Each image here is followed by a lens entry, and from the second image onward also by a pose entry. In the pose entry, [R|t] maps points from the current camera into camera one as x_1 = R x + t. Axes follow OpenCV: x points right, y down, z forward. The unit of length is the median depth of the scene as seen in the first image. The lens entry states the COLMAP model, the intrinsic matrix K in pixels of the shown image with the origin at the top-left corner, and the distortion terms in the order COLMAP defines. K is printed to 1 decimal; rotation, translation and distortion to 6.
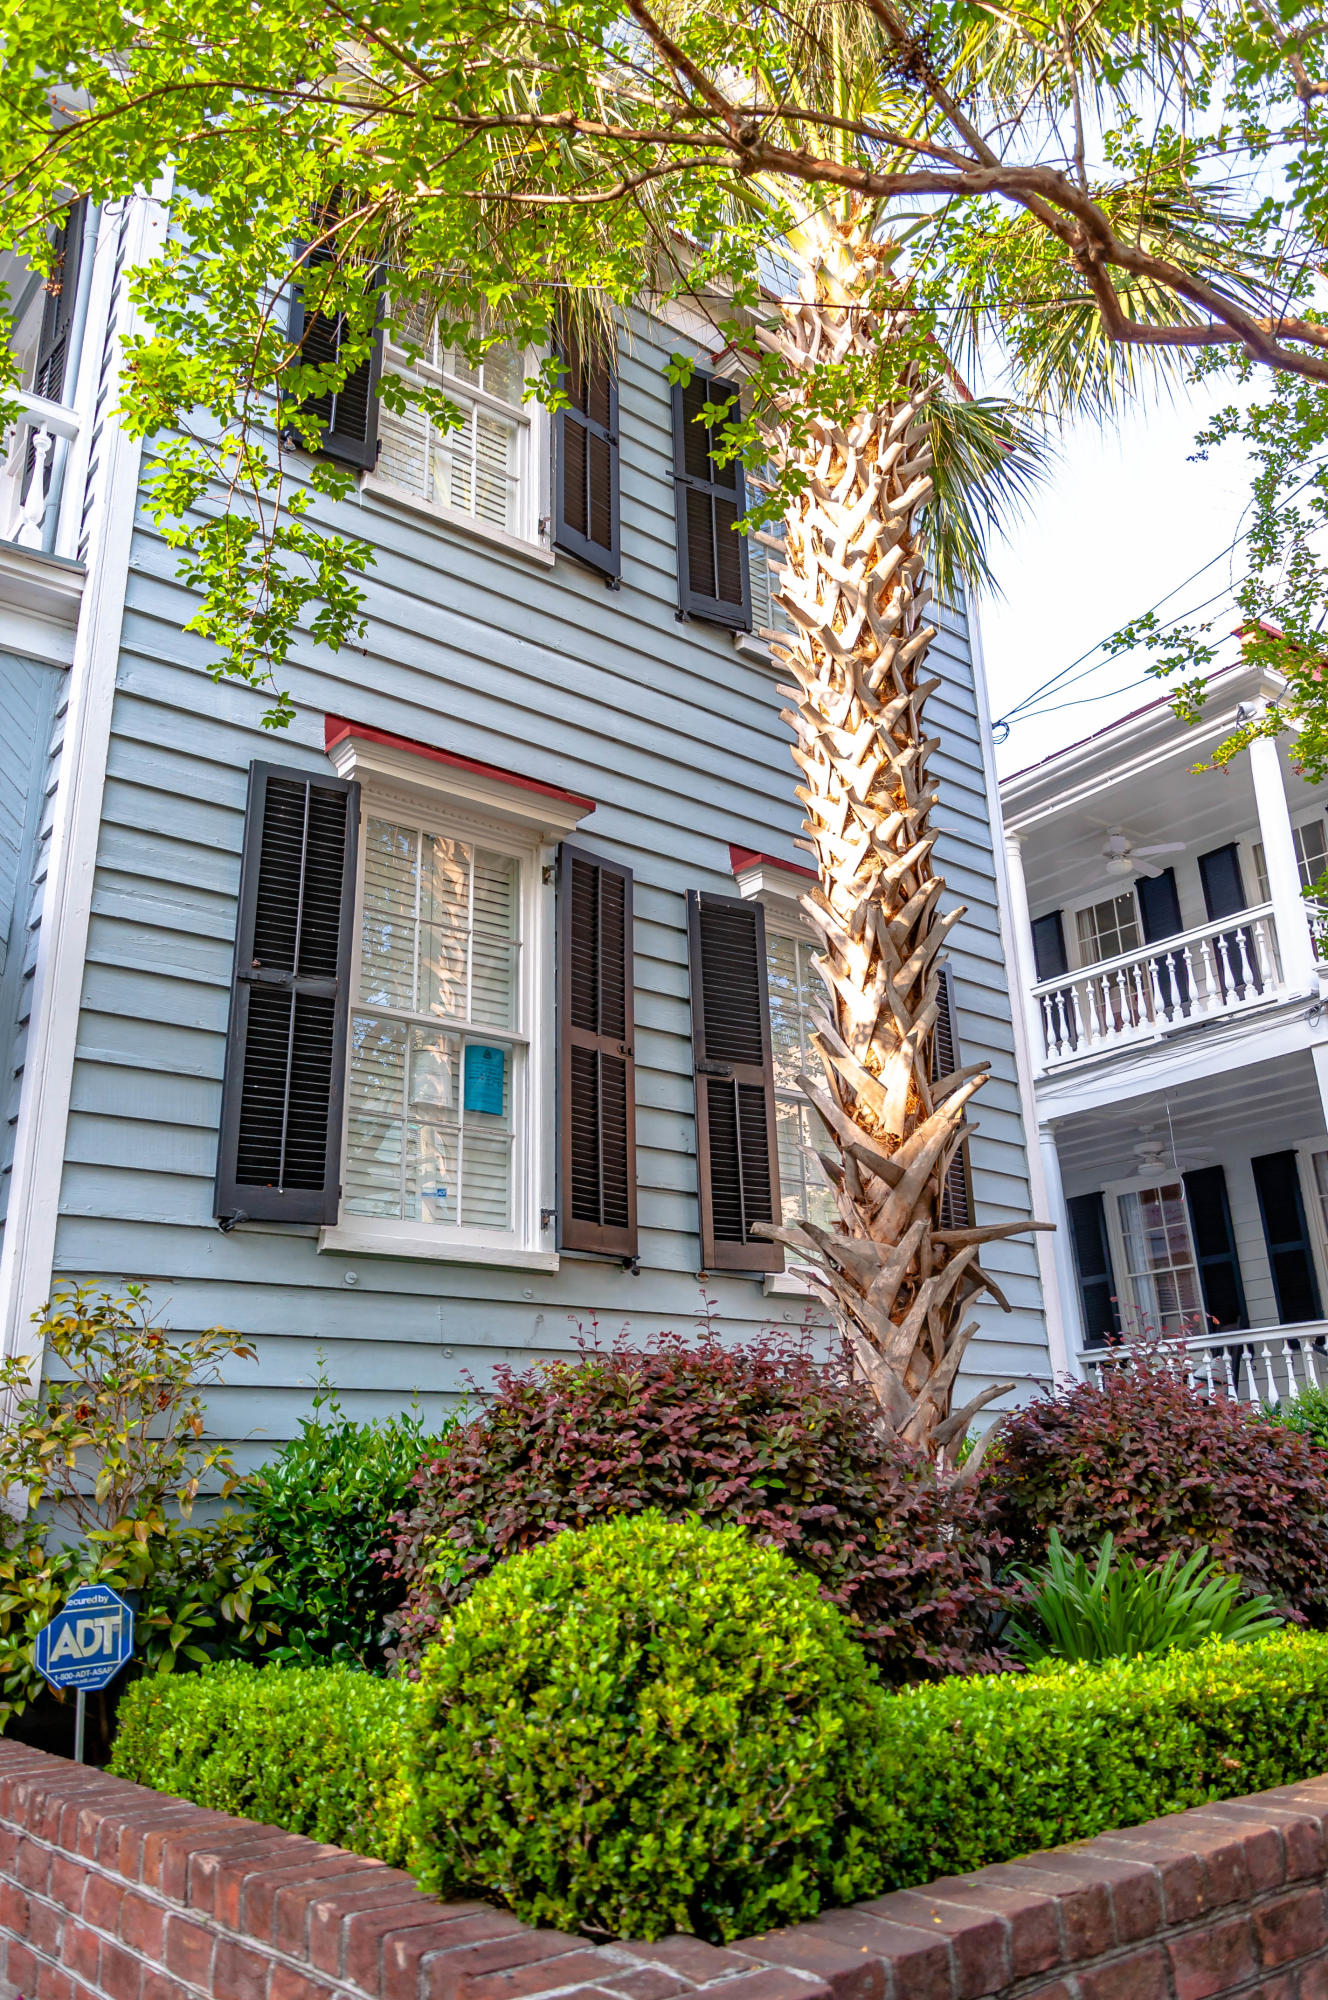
lens RADIAL K [[1519.4, 0, 664.0], [0, 1519.4, 1000.0], [0, 0, 1]] dist [-0.010425, 0.007181]
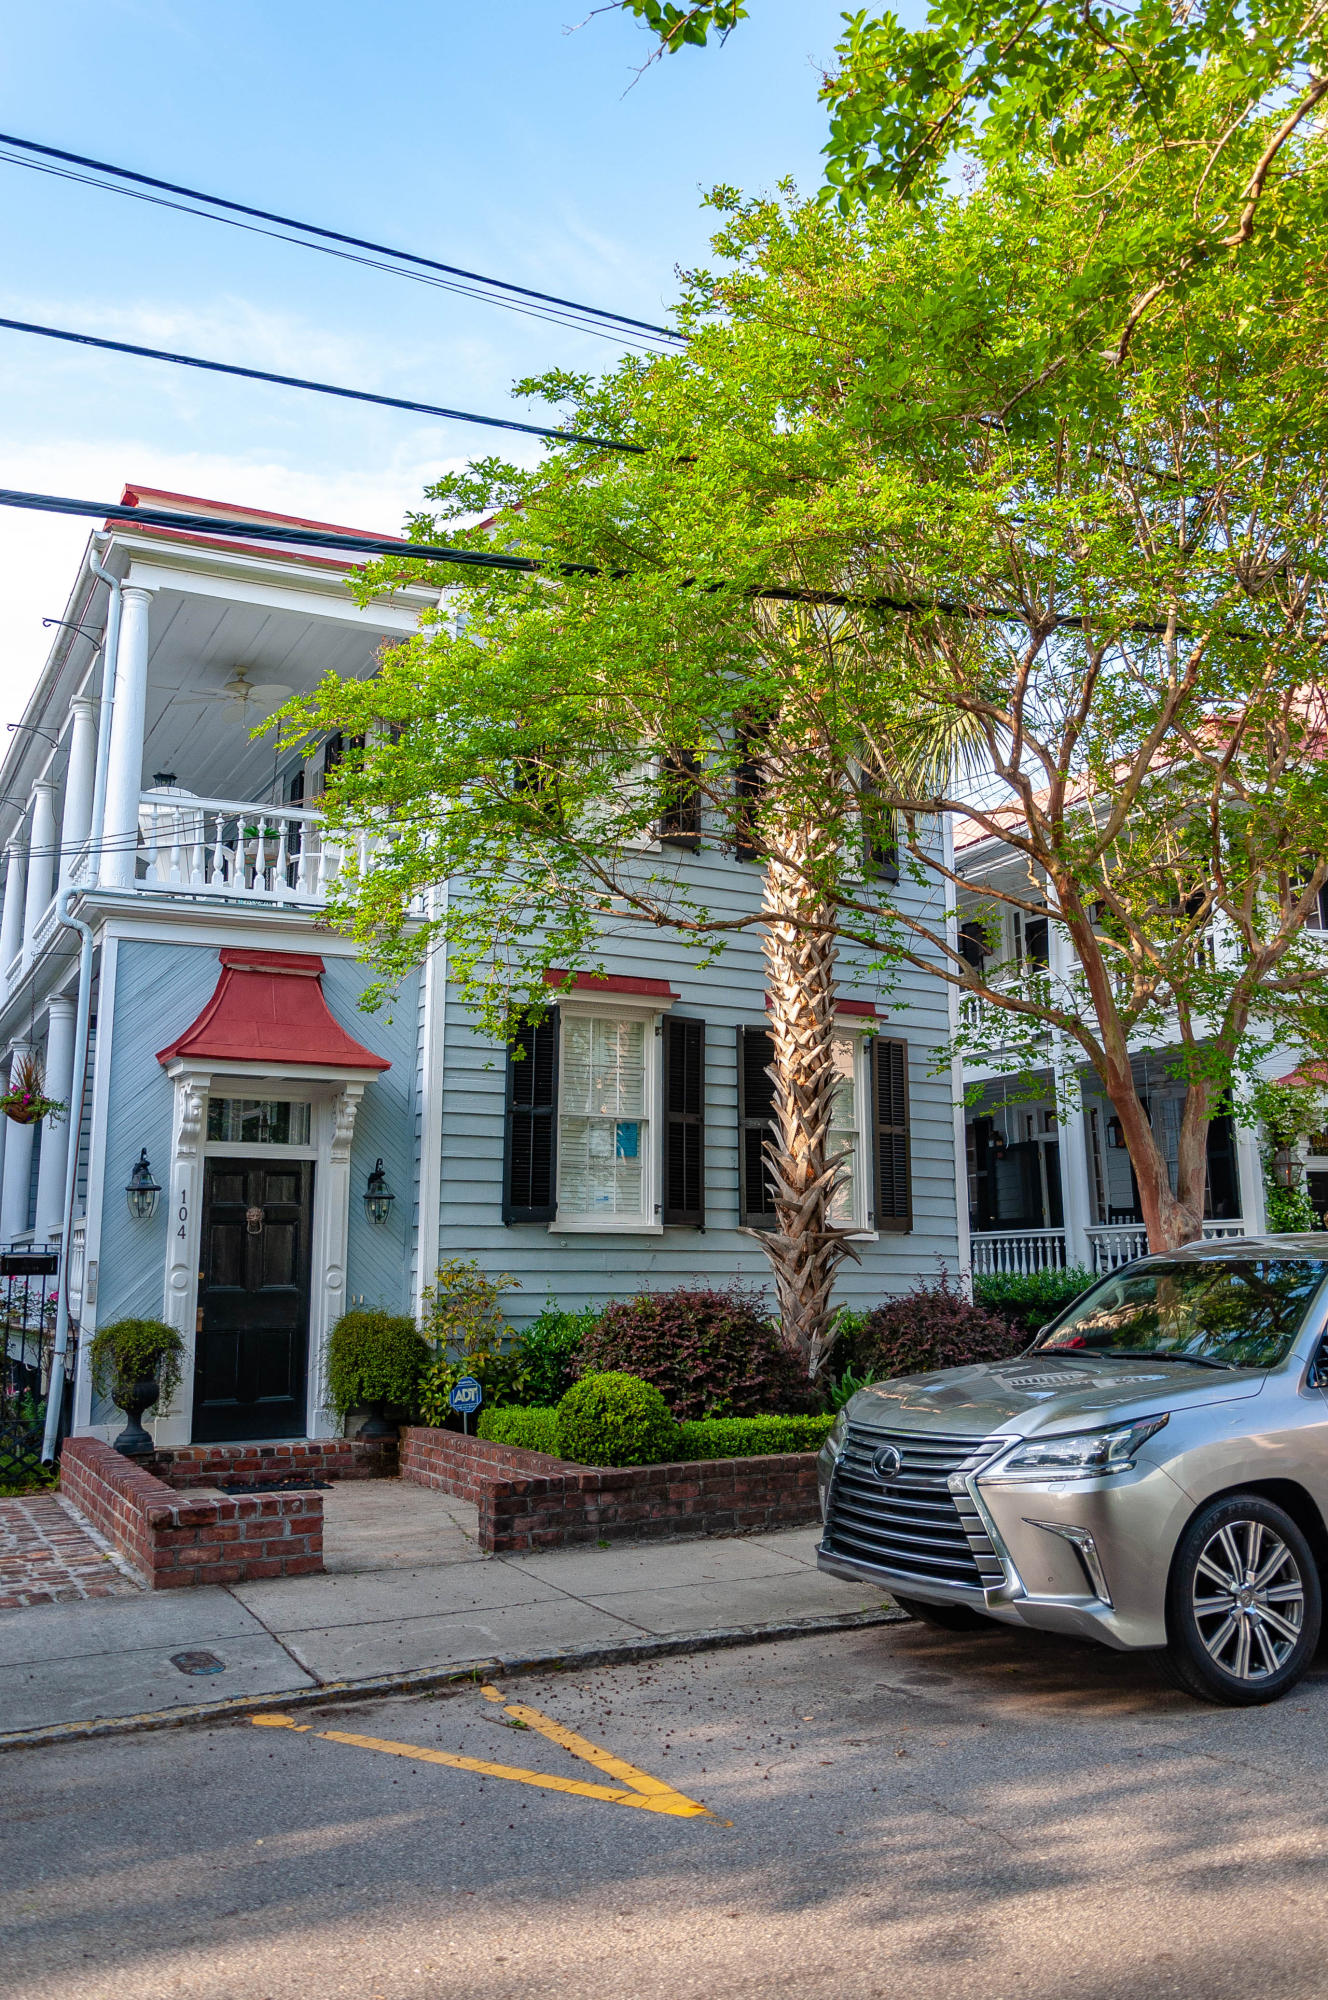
lens RADIAL K [[1622.1, 0, 655.2], [0, 1622.1, 1002.5], [0, 0, 1]] dist [0.012726, 0.005538]
pose [[0.981530, -0.006427, -0.191201, 0.380723], [0.036665, 0.987228, 0.155037, -0.525749], [0.187762, -0.159184, 0.969229, -1.214911]]
